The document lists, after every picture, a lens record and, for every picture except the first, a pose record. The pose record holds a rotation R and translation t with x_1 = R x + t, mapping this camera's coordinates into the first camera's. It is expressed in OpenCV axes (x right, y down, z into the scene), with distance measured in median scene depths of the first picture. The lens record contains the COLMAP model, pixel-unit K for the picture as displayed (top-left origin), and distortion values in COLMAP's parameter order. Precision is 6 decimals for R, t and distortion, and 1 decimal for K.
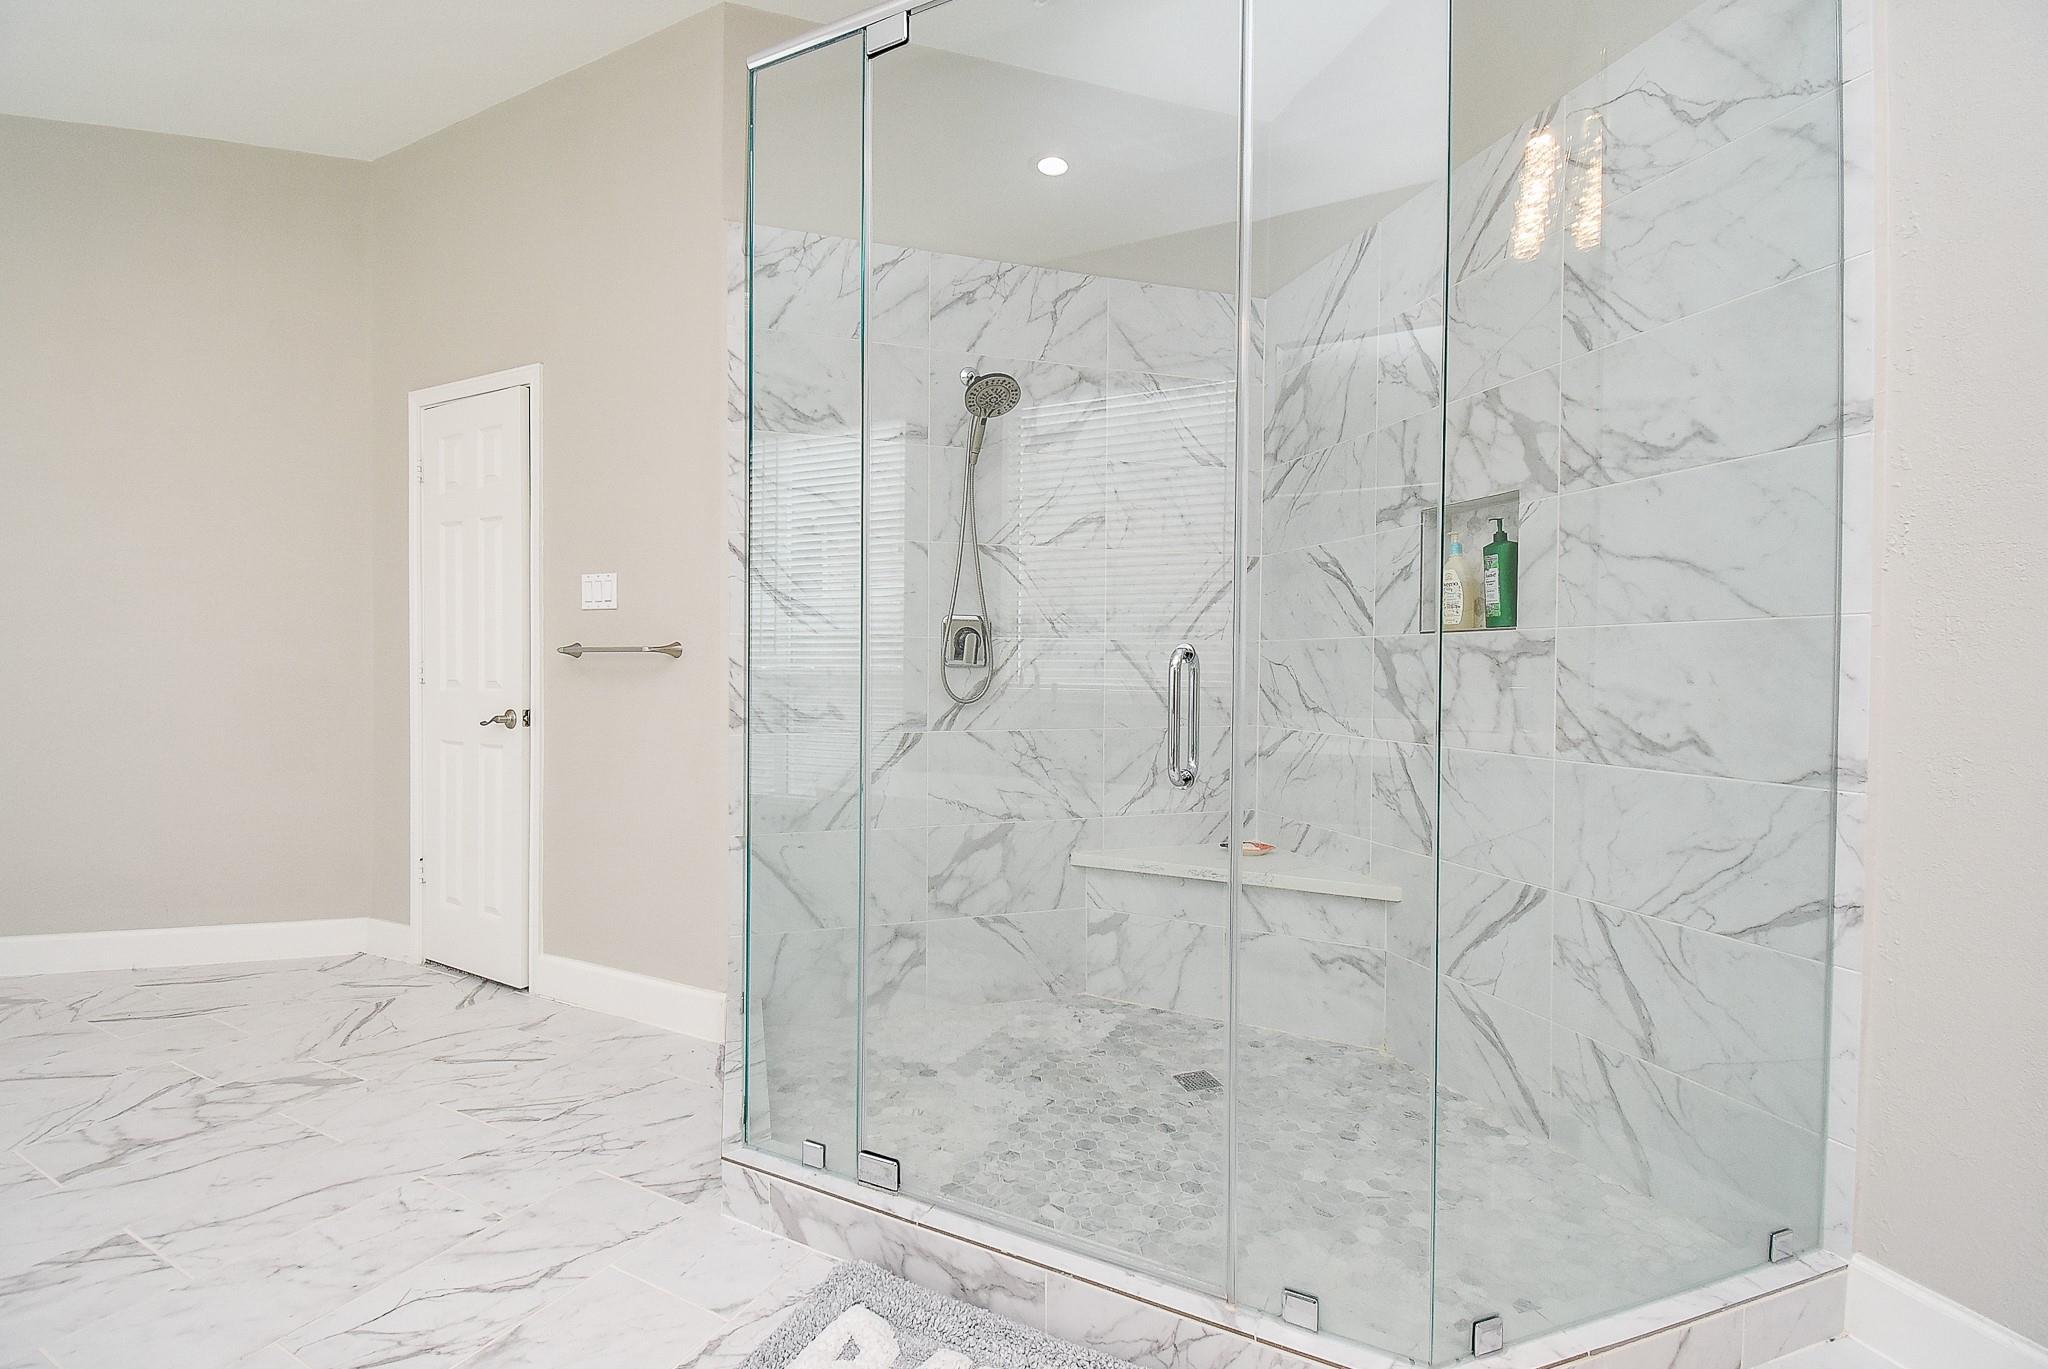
lens RADIAL K [[908.7, 0, 1028.7], [0, 908.7, 680.6], [0, 0, 1]] dist [0.005397, -0.003354]
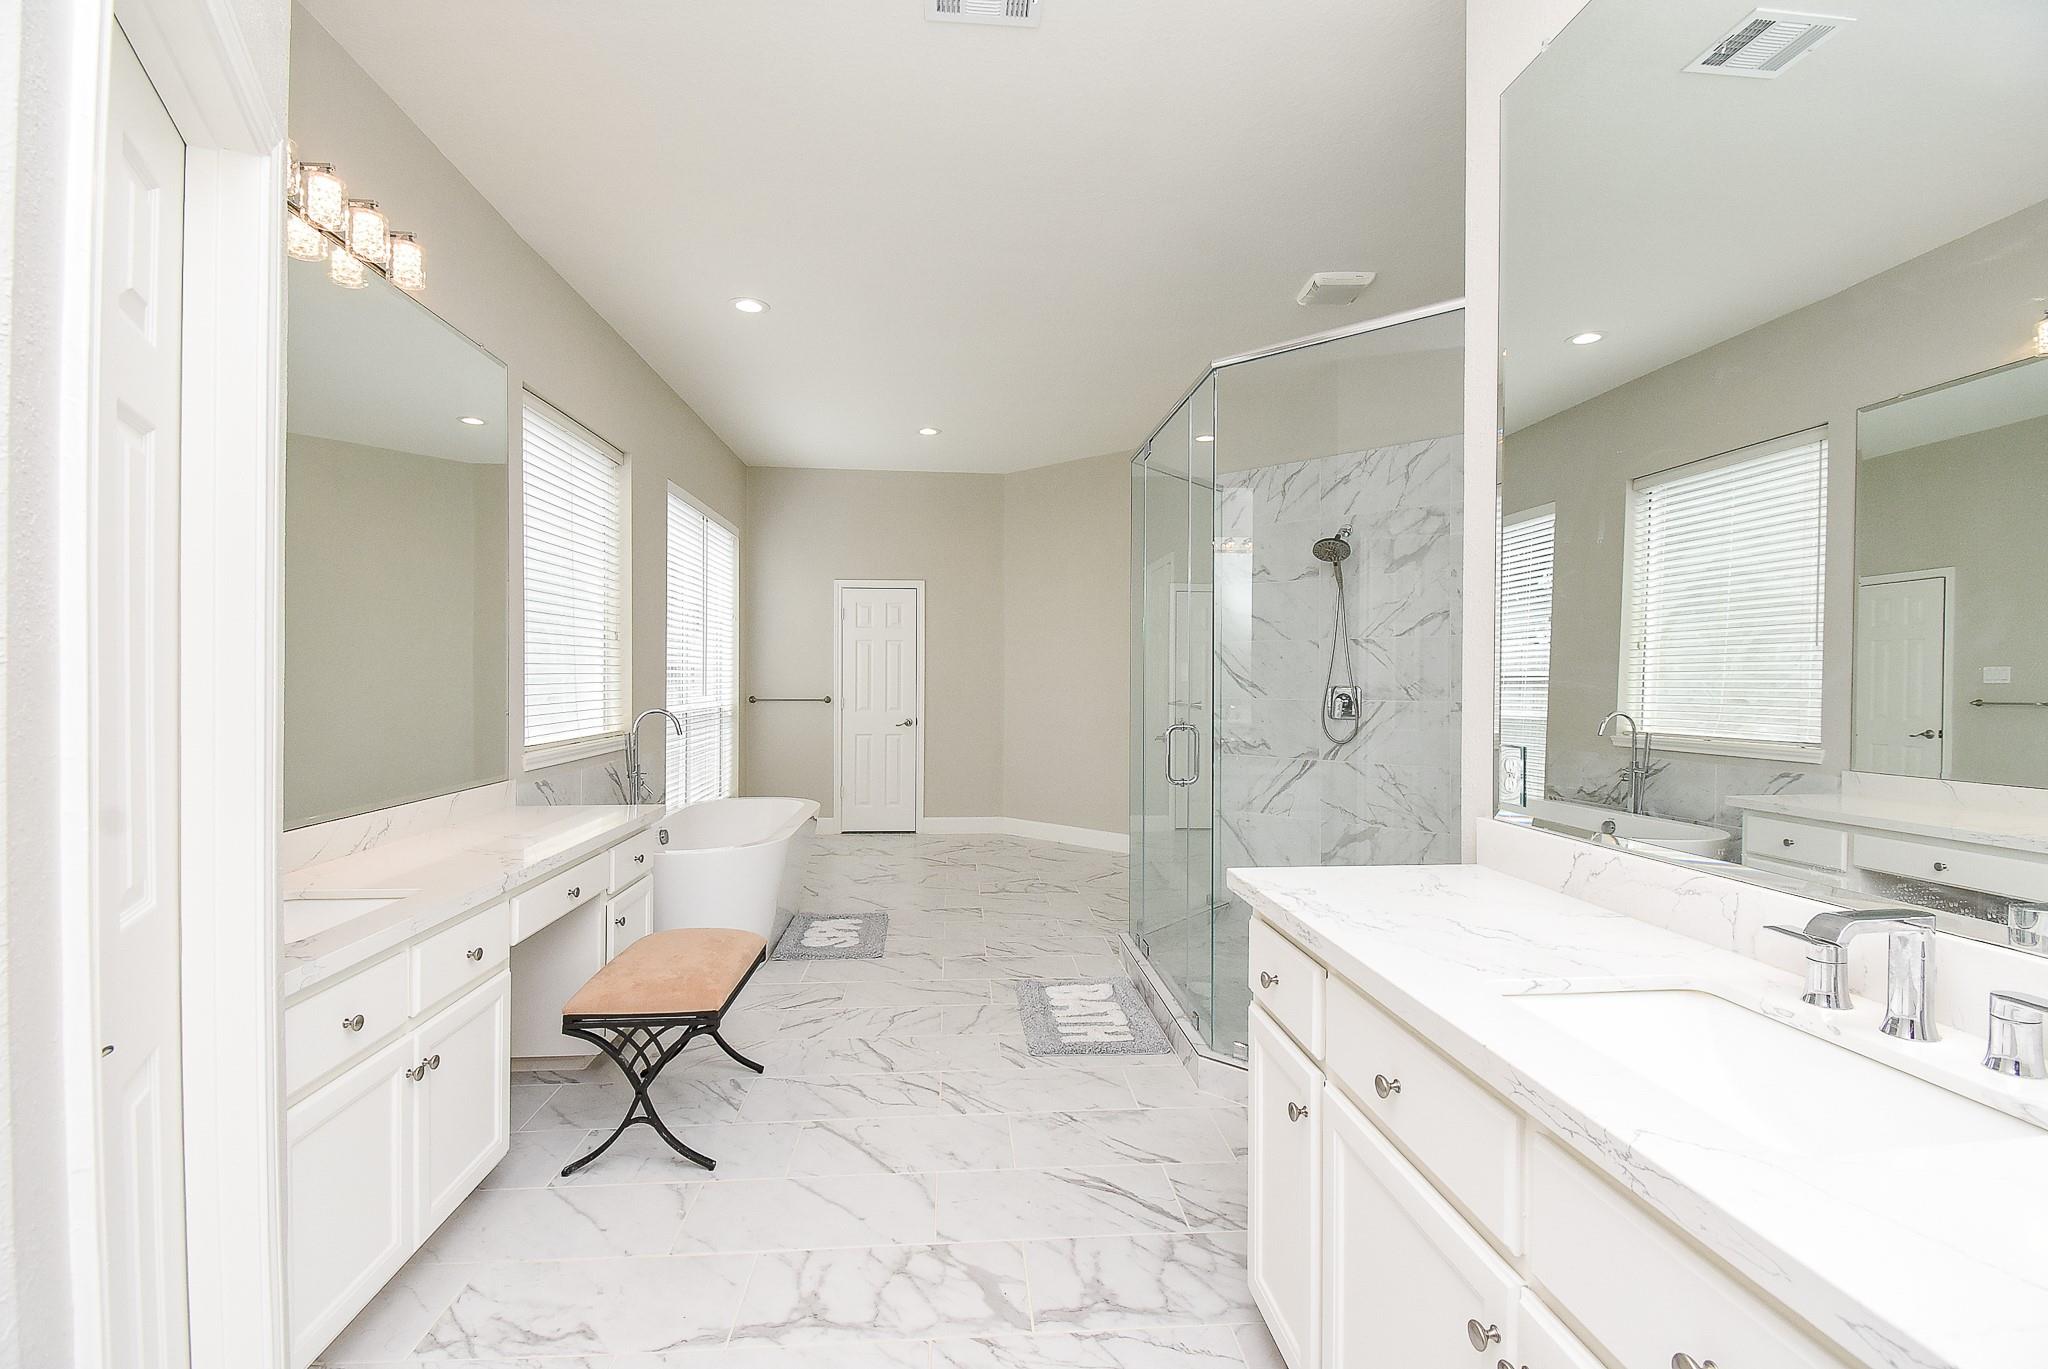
lens RADIAL K [[908.7, 0, 1008.4], [0, 908.7, 691.6], [0, 0, 1]] dist [0.005397, -0.003354]
pose [[0.510235, 0.009893, -0.859978, 1.136349], [-0.012438, 0.999914, 0.004123, -0.072846], [0.859945, 0.008592, 0.510315, -0.317217]]
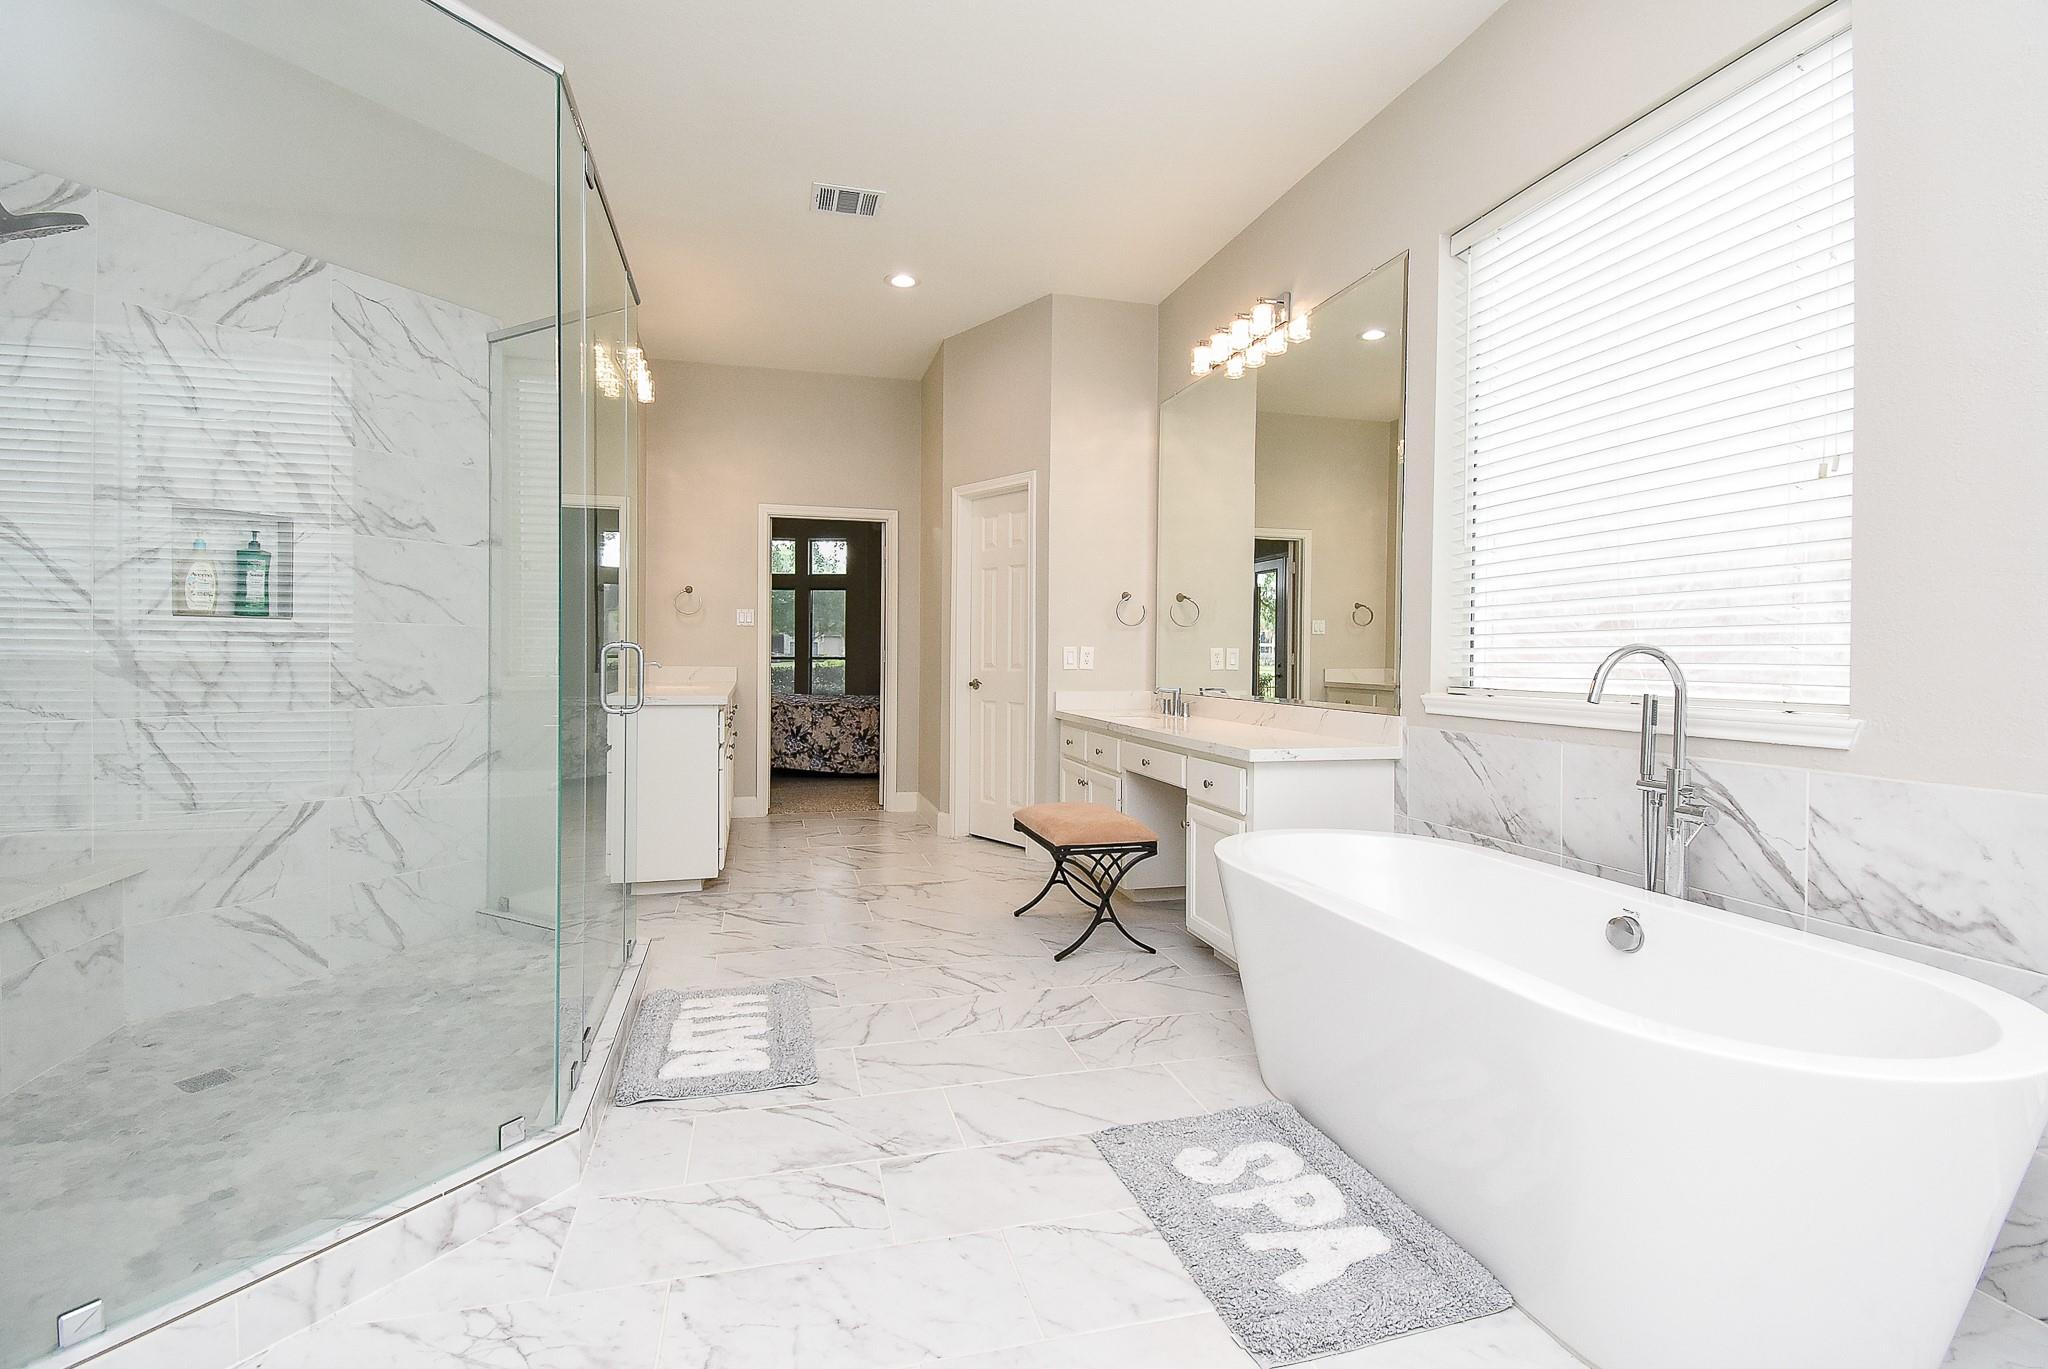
lens RADIAL K [[908.7, 0, 1030.8], [0, 908.7, 669.1], [0, 0, 1]] dist [0.005397, -0.003354]
pose [[-0.685679, -0.026183, 0.727433, -1.087394], [-0.003213, 0.999452, 0.032945, -0.027357], [-0.727897, 0.020252, -0.685388, 1.008456]]
